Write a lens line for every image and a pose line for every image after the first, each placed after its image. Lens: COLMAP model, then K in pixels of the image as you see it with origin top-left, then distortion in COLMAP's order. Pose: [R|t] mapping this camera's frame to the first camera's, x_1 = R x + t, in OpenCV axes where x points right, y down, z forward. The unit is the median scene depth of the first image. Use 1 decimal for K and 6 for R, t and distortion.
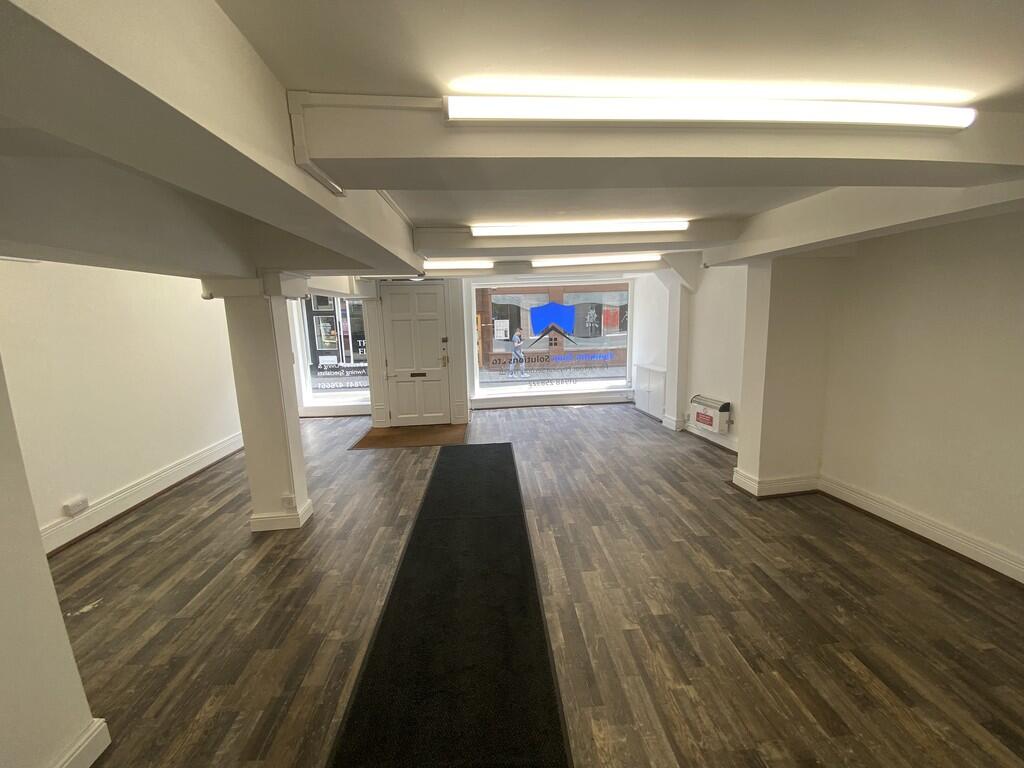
lens RADIAL K [[407.1, 0, 512.0], [0, 407.1, 384.0], [0, 0, 1]] dist [0.025253, -0.021705]
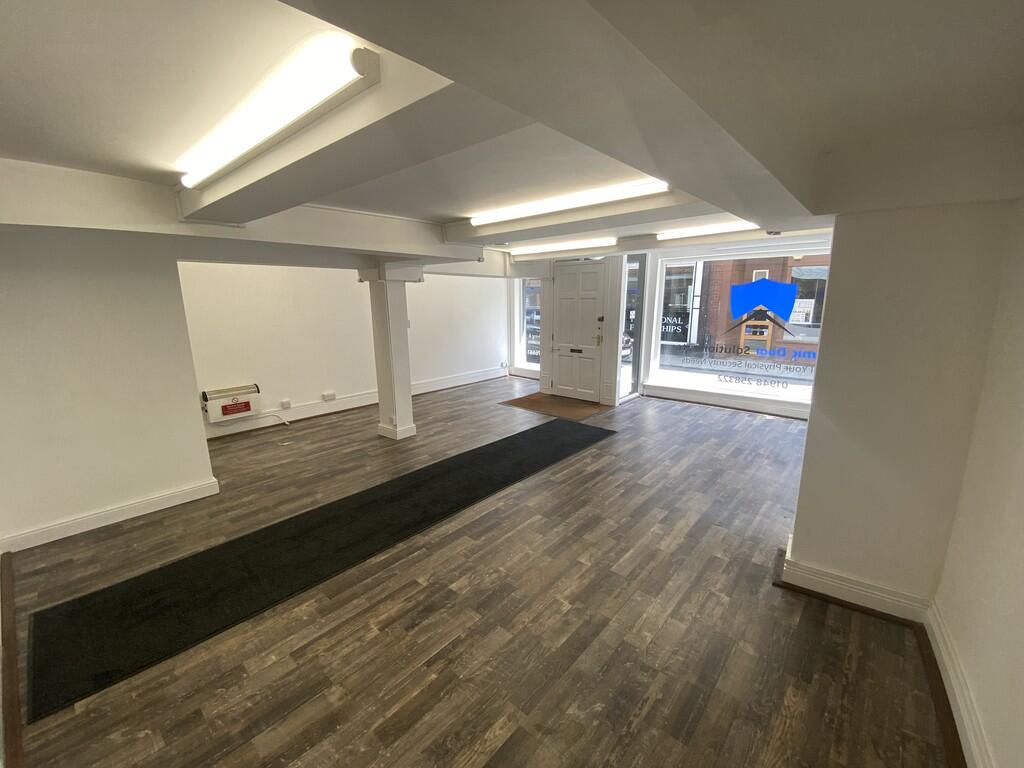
lens RADIAL K [[407.1, 0, 512.0], [0, 407.1, 384.0], [0, 0, 1]] dist [0.025253, -0.021705]
pose [[0.713034, 0.169876, -0.680239, 0.760469], [-0.130100, 0.985412, 0.109715, -0.062553], [0.688953, 0.010269, 0.724733, 0.238212]]
